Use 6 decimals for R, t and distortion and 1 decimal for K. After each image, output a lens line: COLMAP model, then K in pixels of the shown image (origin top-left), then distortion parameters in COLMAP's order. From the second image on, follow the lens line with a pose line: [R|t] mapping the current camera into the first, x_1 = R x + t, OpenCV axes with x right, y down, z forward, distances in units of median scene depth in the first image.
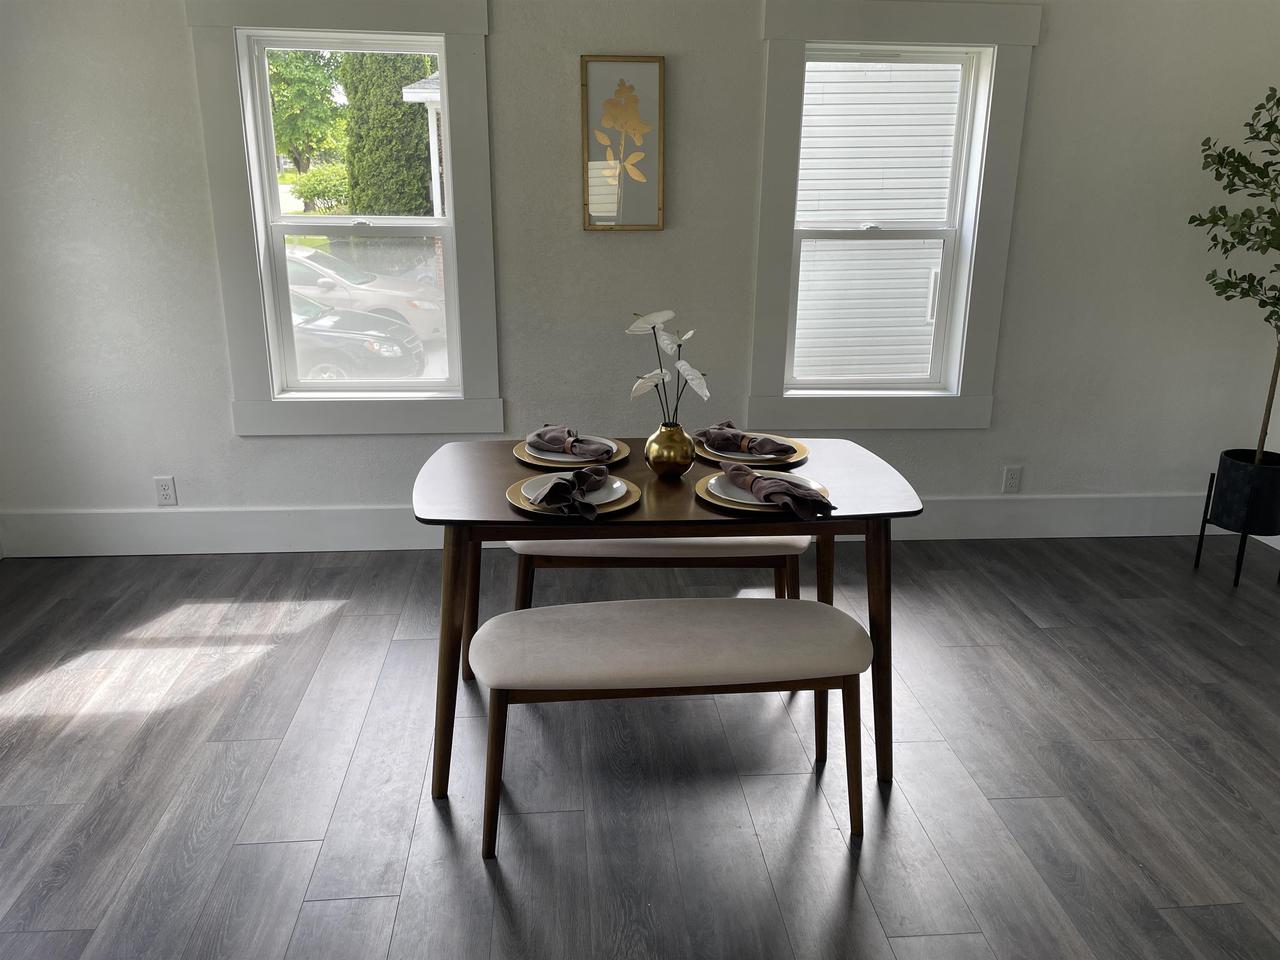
lens RADIAL K [[982.6, 0, 633.7], [0, 982.6, 477.2], [0, 0, 1]] dist [0.098330, -0.118607]
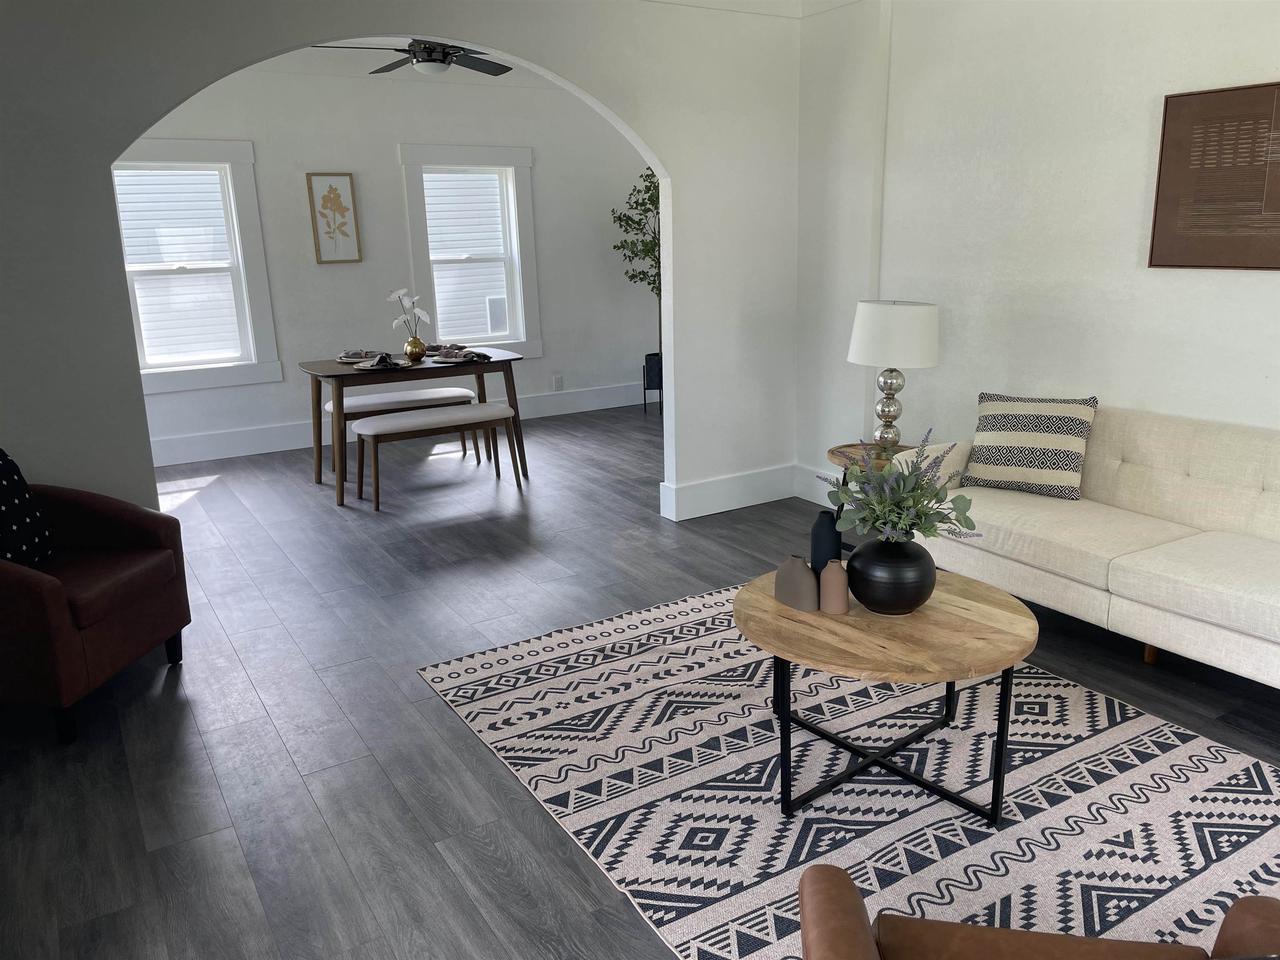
lens RADIAL K [[982.6, 0, 633.7], [0, 982.6, 477.2], [0, 0, 1]] dist [0.098330, -0.118607]
pose [[0.897452, -0.143140, 0.417242, -0.359900], [0.165678, 0.986014, -0.018096, 0.277936], [-0.408816, 0.085368, 0.908615, -0.905882]]
